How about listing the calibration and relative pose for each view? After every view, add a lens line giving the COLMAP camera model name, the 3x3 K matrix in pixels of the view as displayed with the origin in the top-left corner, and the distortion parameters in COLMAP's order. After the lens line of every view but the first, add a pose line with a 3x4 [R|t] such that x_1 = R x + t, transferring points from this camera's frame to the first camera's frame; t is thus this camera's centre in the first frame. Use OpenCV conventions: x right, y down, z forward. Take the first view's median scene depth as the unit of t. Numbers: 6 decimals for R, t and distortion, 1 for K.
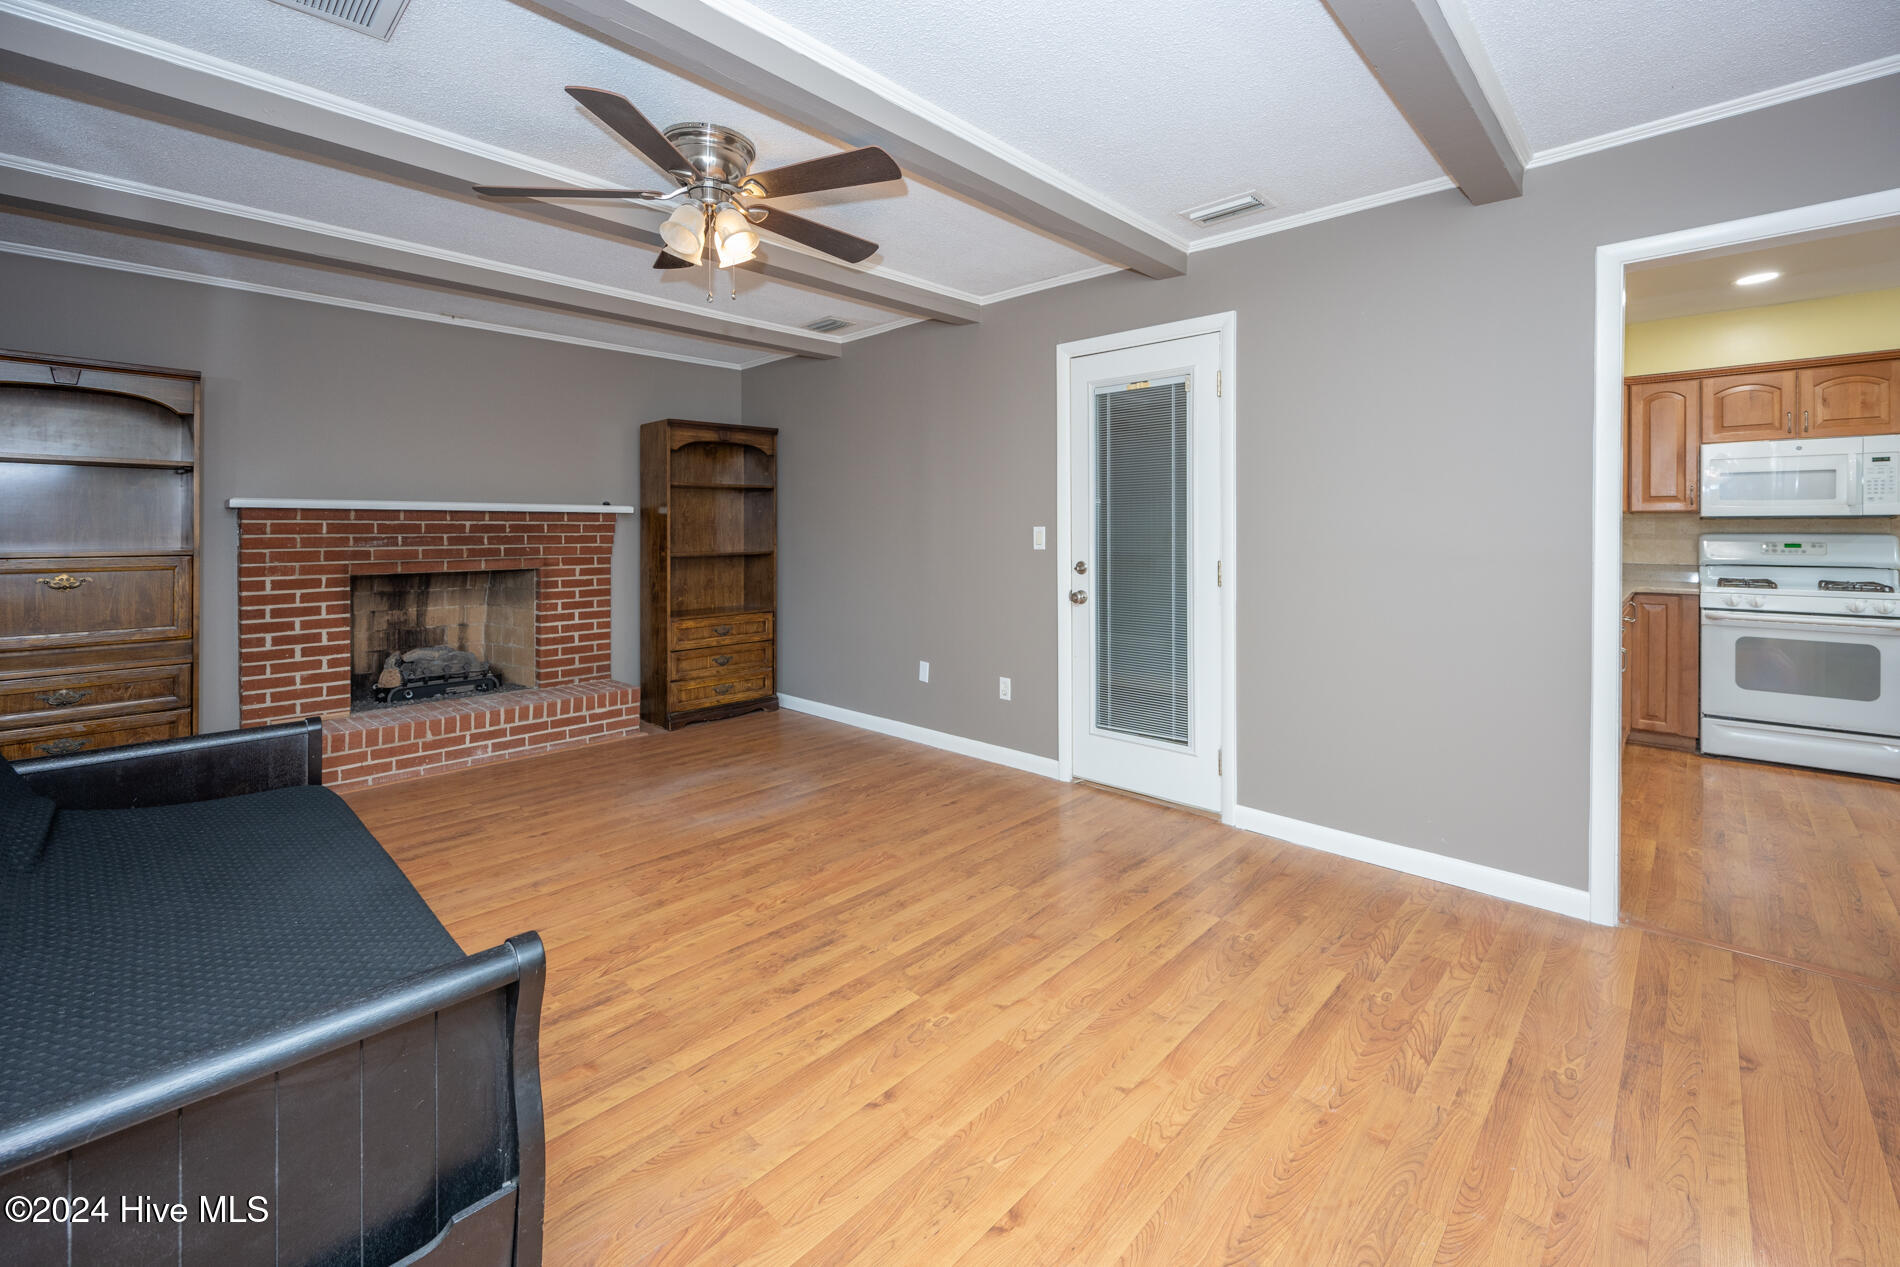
lens RADIAL K [[790.1, 0, 962.9], [0, 790.1, 526.3], [0, 0, 1]] dist [0.000302, 0.000256]
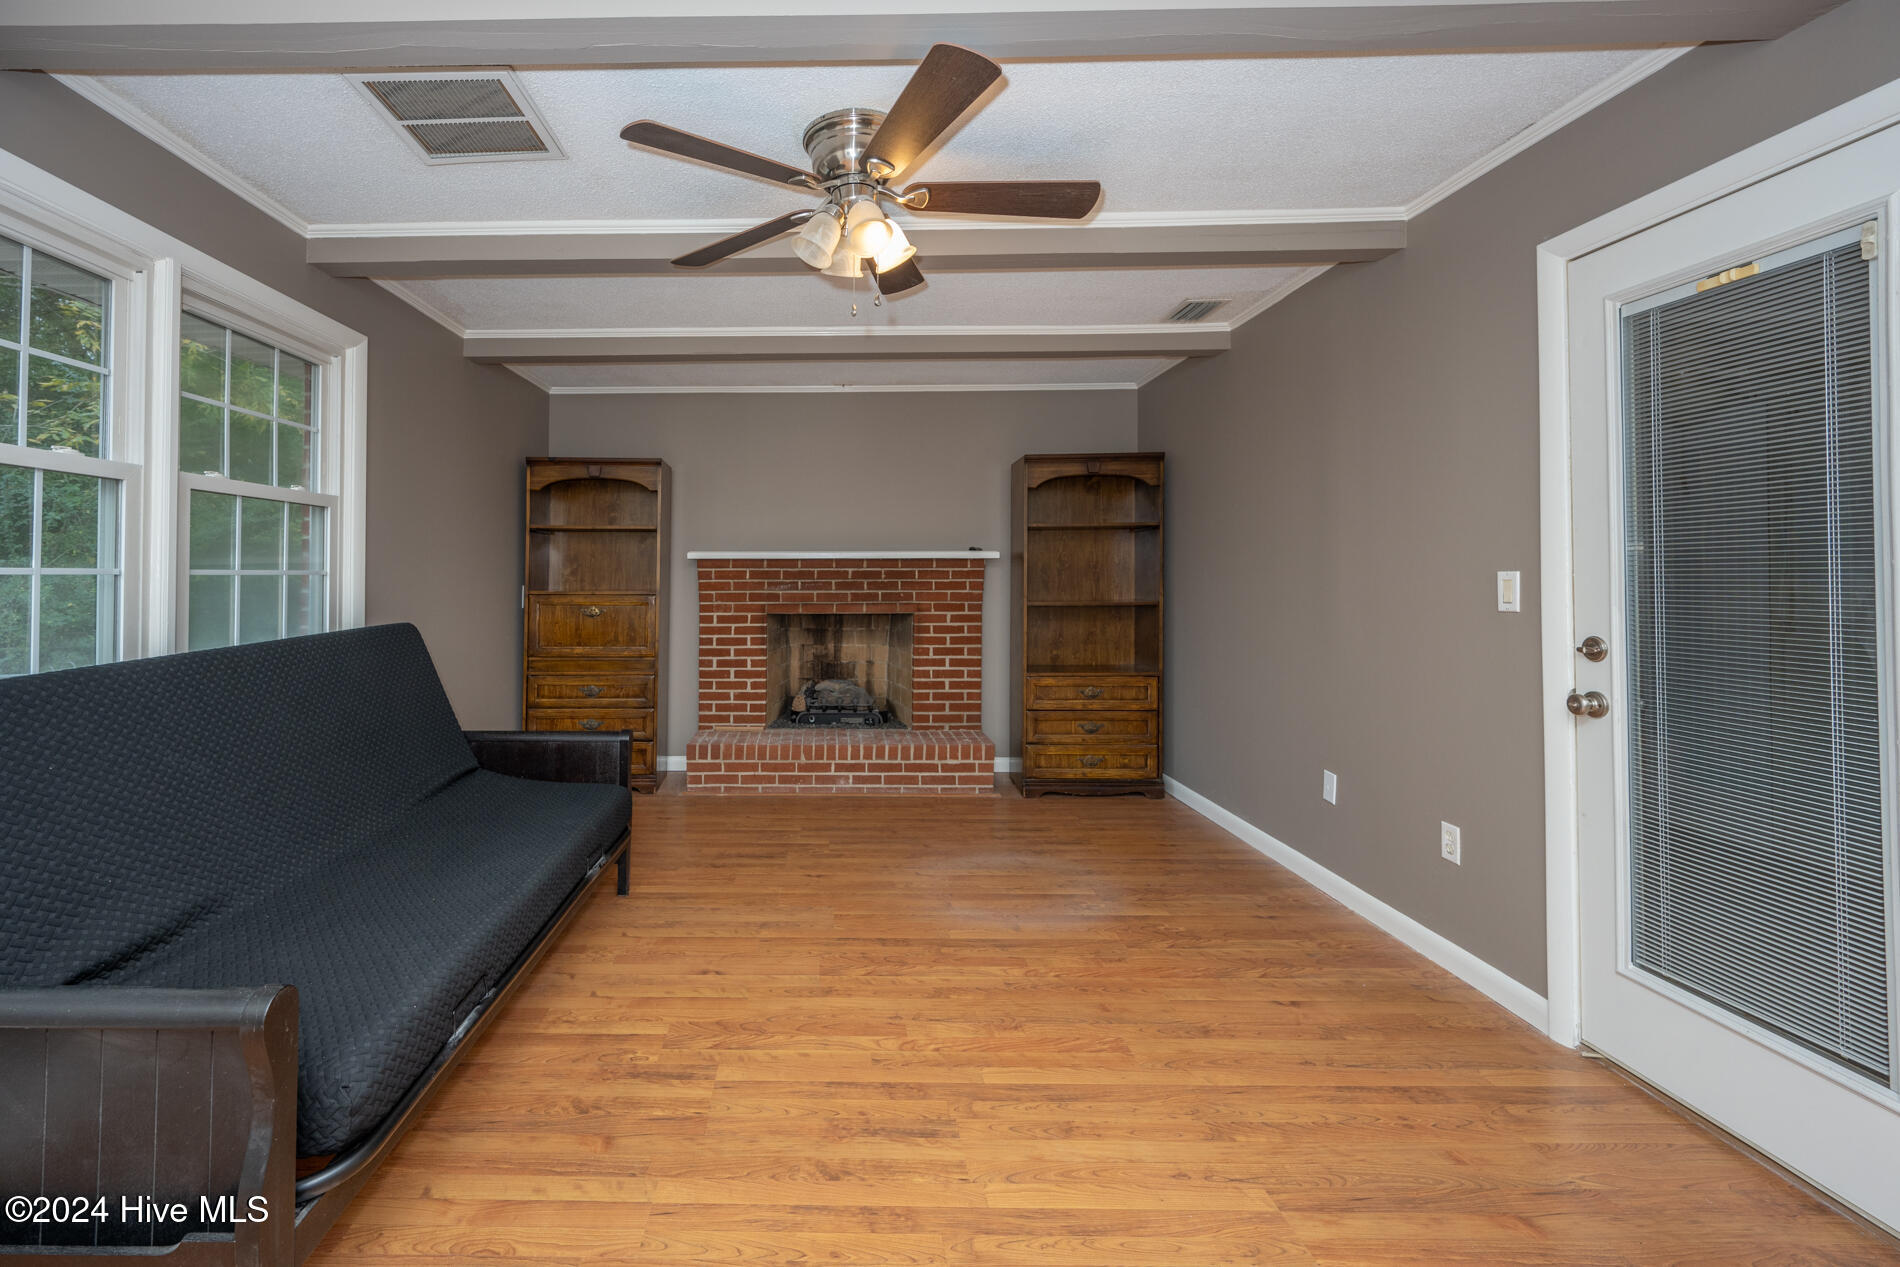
lens RADIAL K [[805.0, 0, 822.8], [0, 805.0, 557.8], [0, 0, 1]] dist [-0.000690, -0.000065]
pose [[0.668795, -0.015568, -0.743283, 0.185219], [0.003285, 0.999833, -0.017986, -0.000830], [0.743439, 0.009587, 0.668735, 0.229701]]
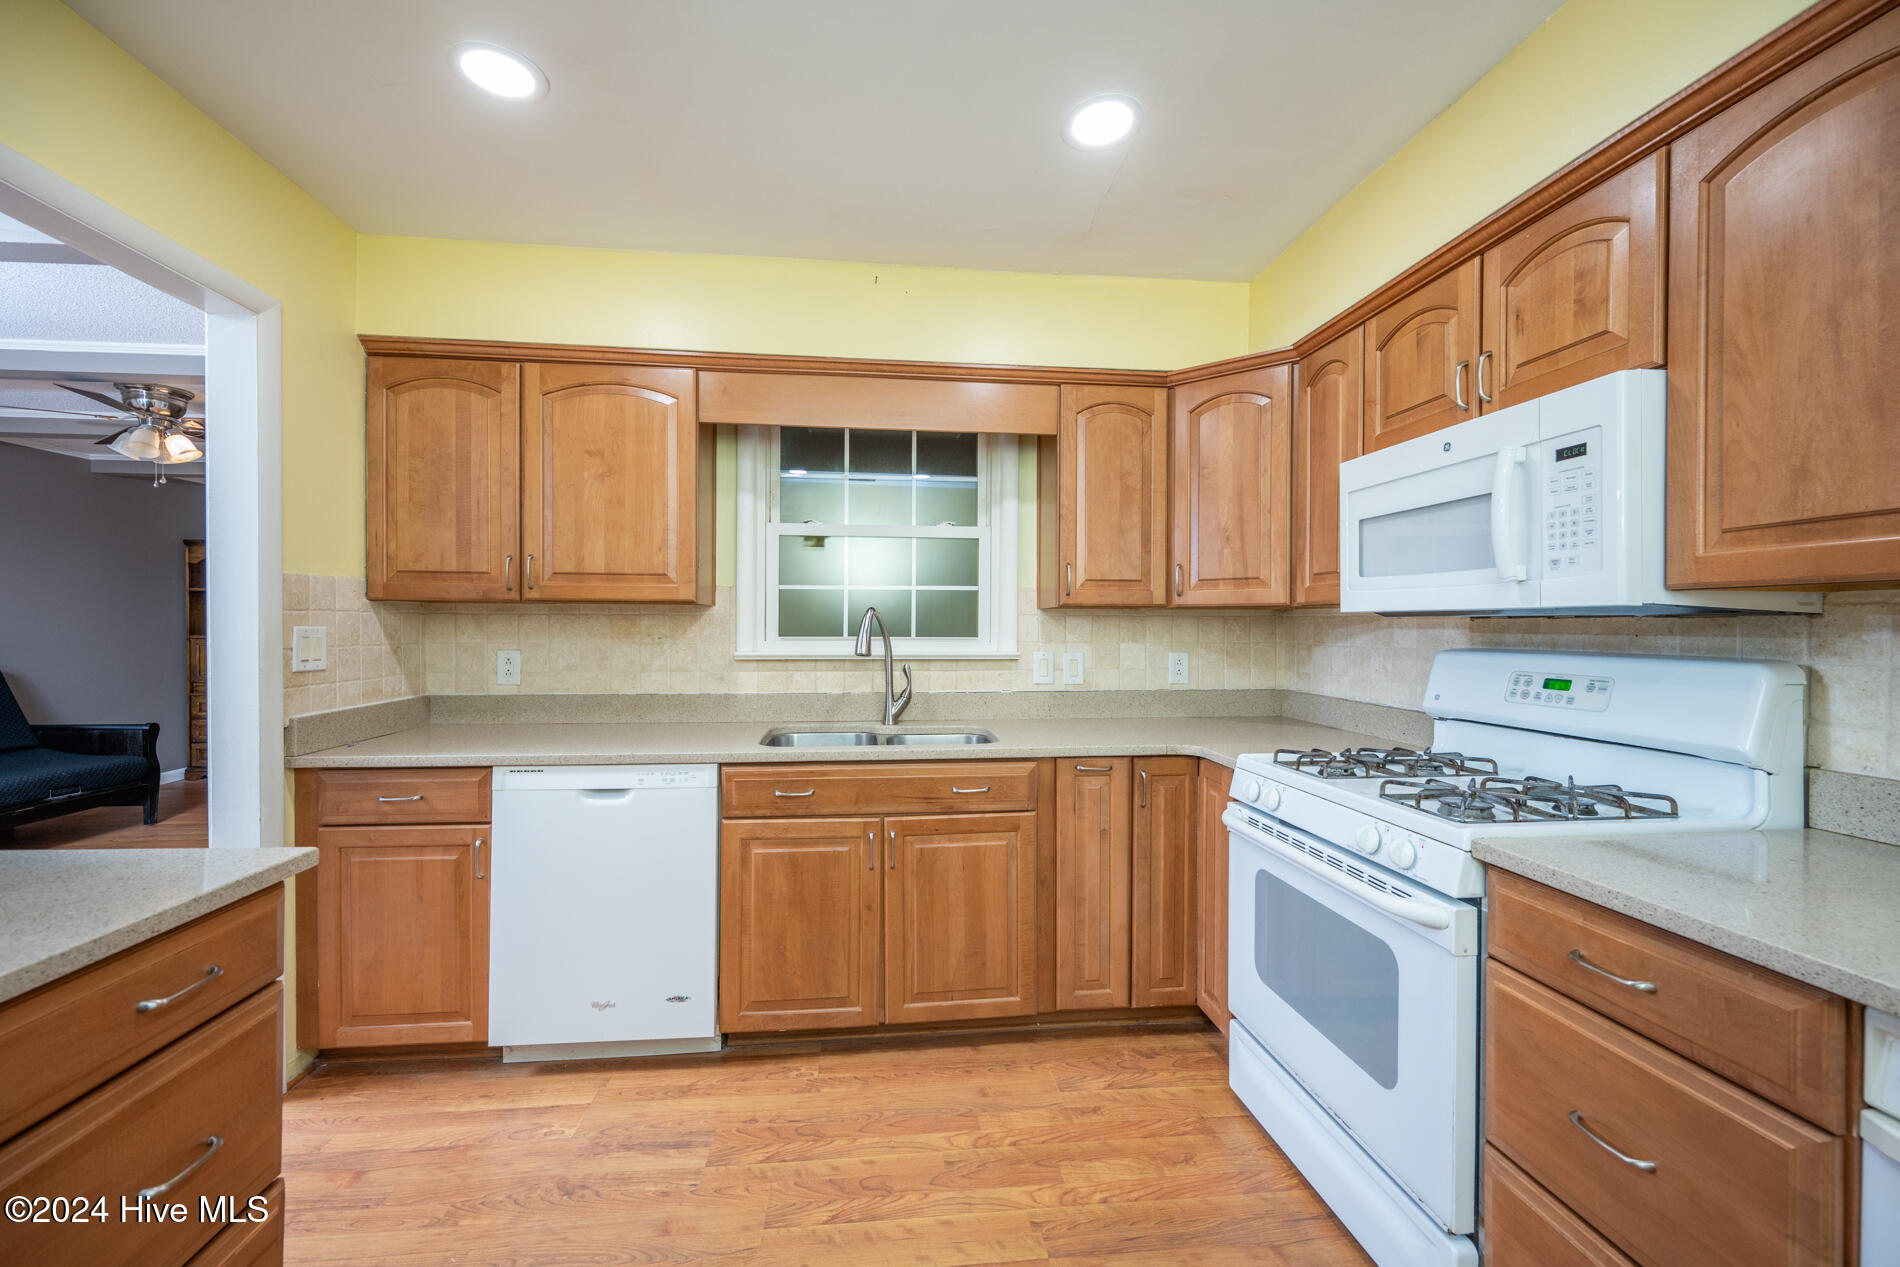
lens RADIAL K [[761.3, 0, 939.6], [0, 761.3, 631.1], [0, 0, 1]] dist [-0.000884, -0.000131]
pose [[0.753175, 0.009567, -0.657750, 1.073498], [-0.002719, 0.999931, 0.011431, -0.006121], [0.657814, -0.006821, 0.753149, 0.502699]]
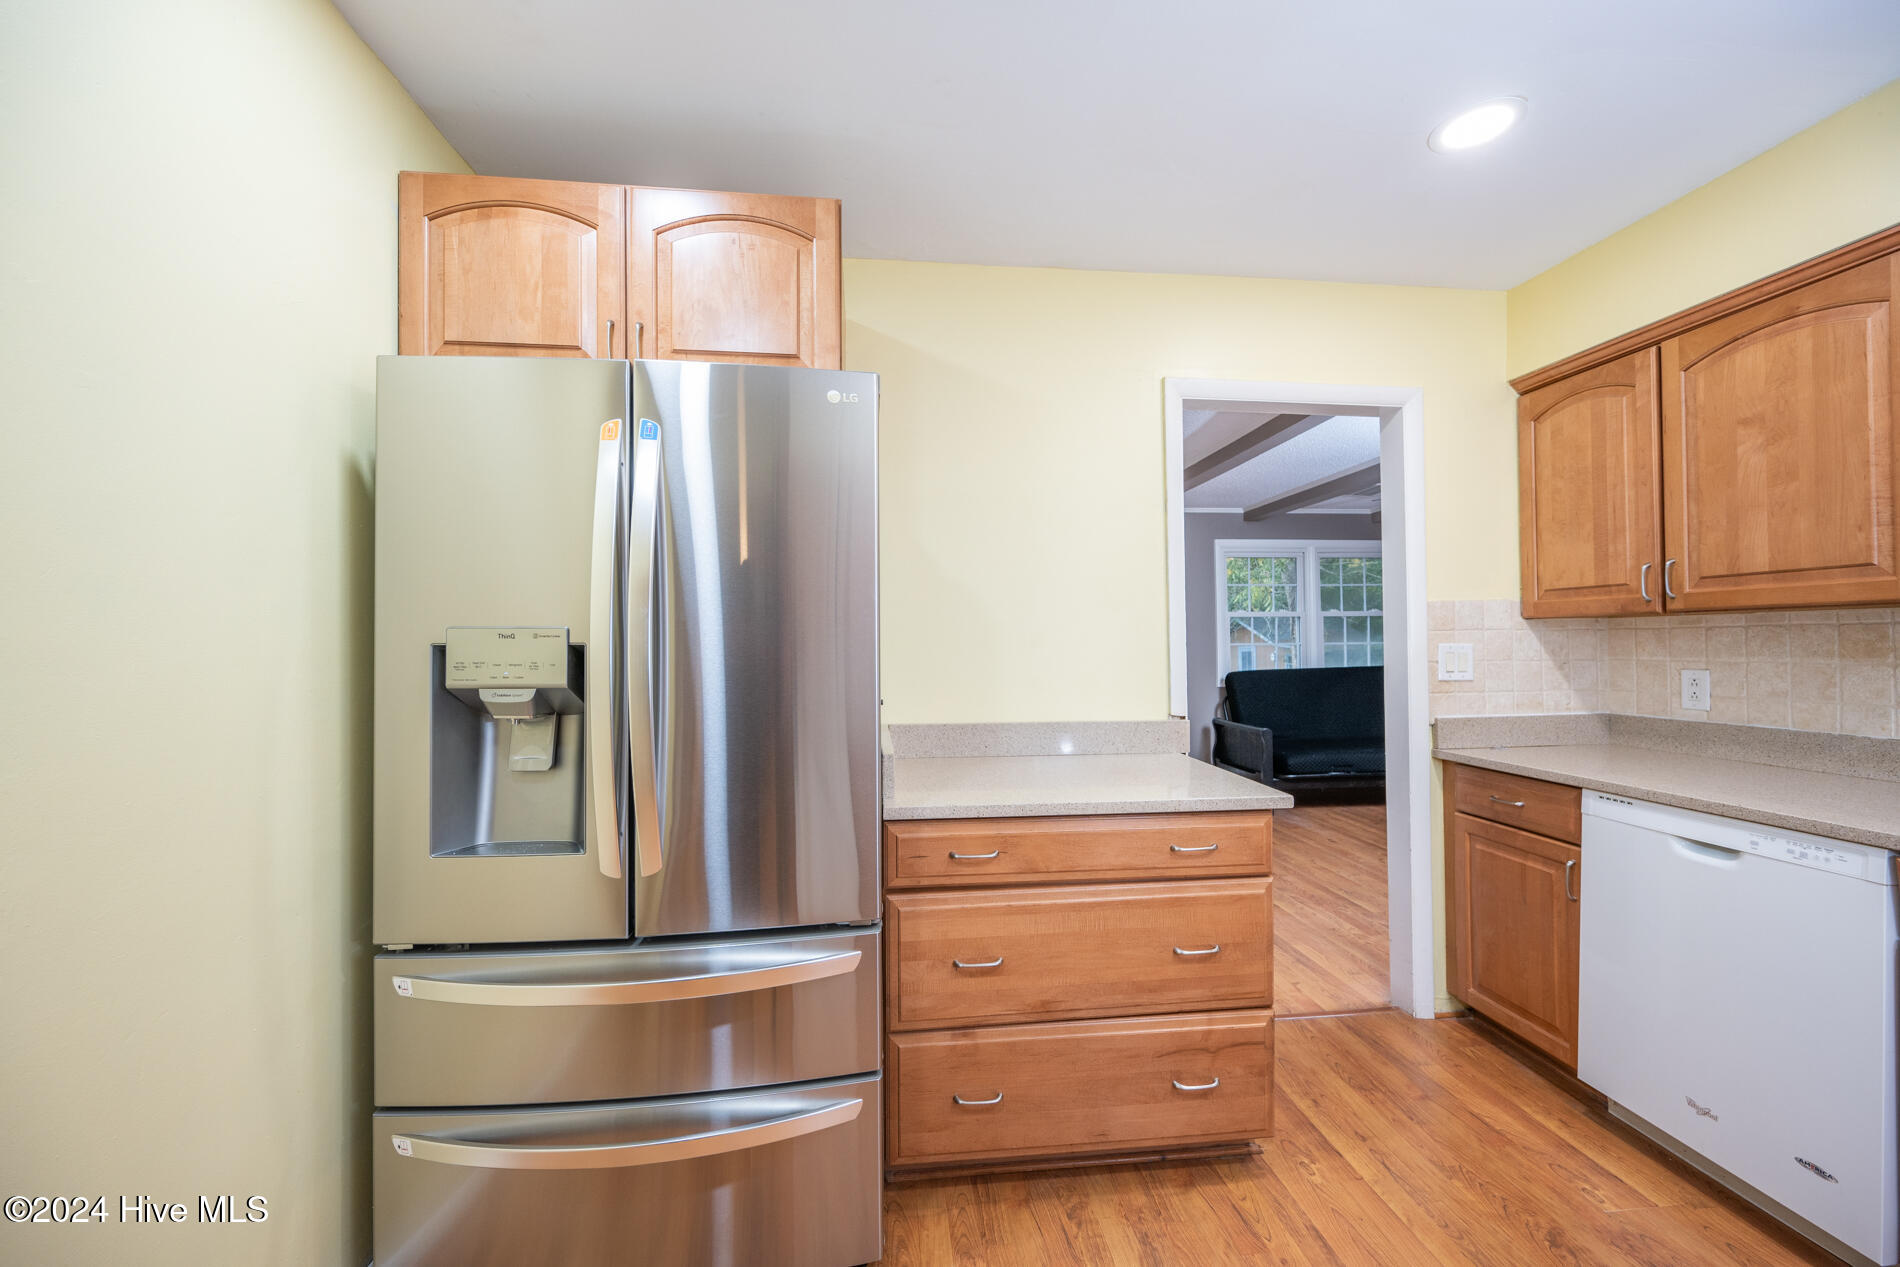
lens RADIAL K [[750.4, 0, 951.4], [0, 750.4, 637.5], [0, 0, 1]] dist [-0.001111, 0.000049]
pose [[-0.655759, -0.002126, -0.754967, 1.140352], [0.011030, 0.999862, -0.012396, -0.004266], [0.754890, -0.016456, -0.655645, 0.690083]]
